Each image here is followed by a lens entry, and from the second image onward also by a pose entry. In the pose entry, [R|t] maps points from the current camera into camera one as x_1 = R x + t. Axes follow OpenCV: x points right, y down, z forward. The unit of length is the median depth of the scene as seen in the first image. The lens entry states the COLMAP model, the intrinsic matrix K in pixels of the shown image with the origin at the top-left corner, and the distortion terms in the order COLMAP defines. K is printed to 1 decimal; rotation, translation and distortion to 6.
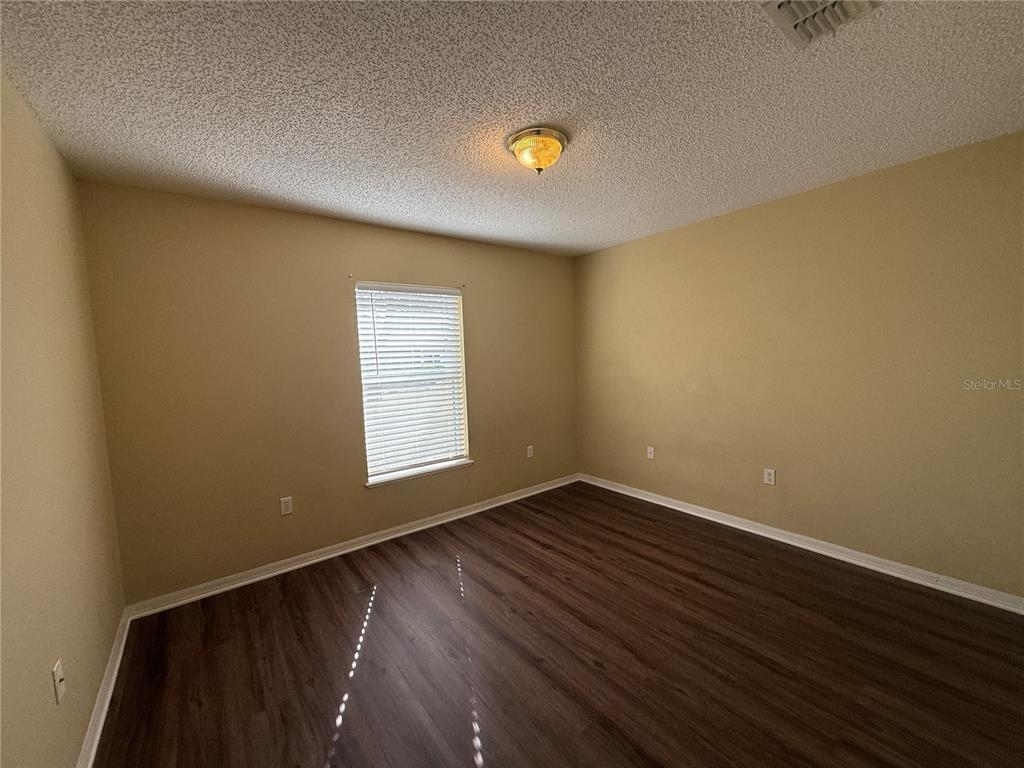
lens RADIAL K [[409.2, 0, 506.9], [0, 409.2, 385.9], [0, 0, 1]] dist [-0.000545, 0.000137]
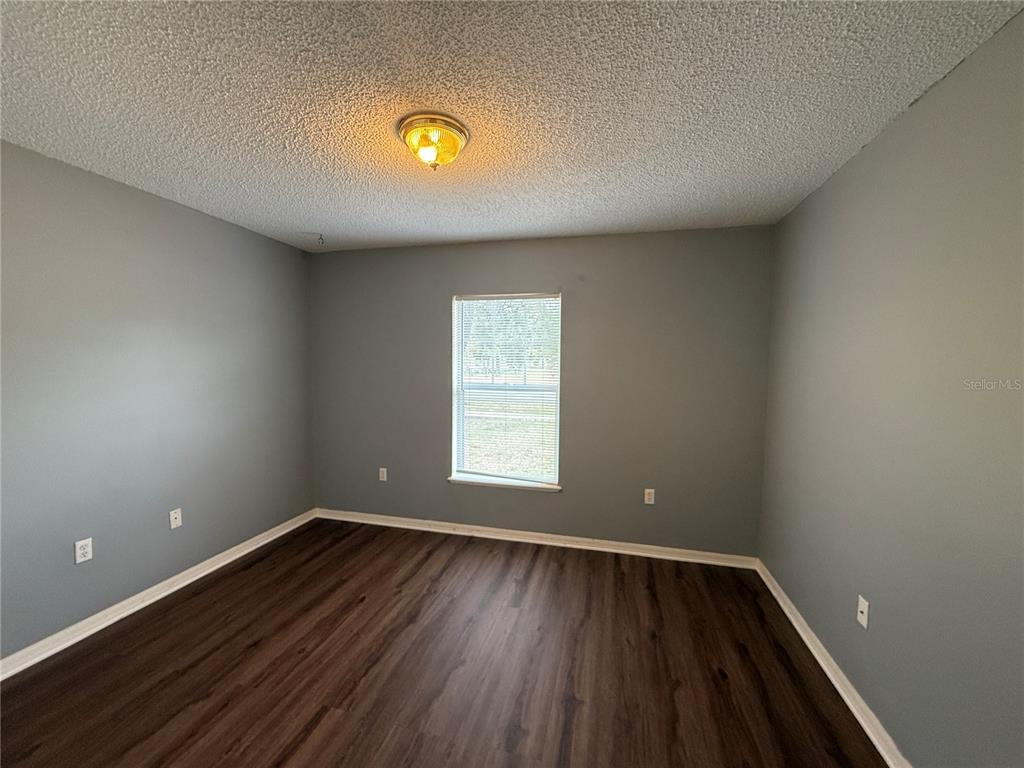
lens RADIAL K [[409.2, 0, 506.9], [0, 409.2, 385.9], [0, 0, 1]] dist [-0.000545, 0.000137]
pose [[0.619065, 0.088058, -0.780388, 0.542790], [-0.091035, 0.995041, 0.040062, -0.060382], [0.780046, 0.046242, 0.624011, 0.379505]]
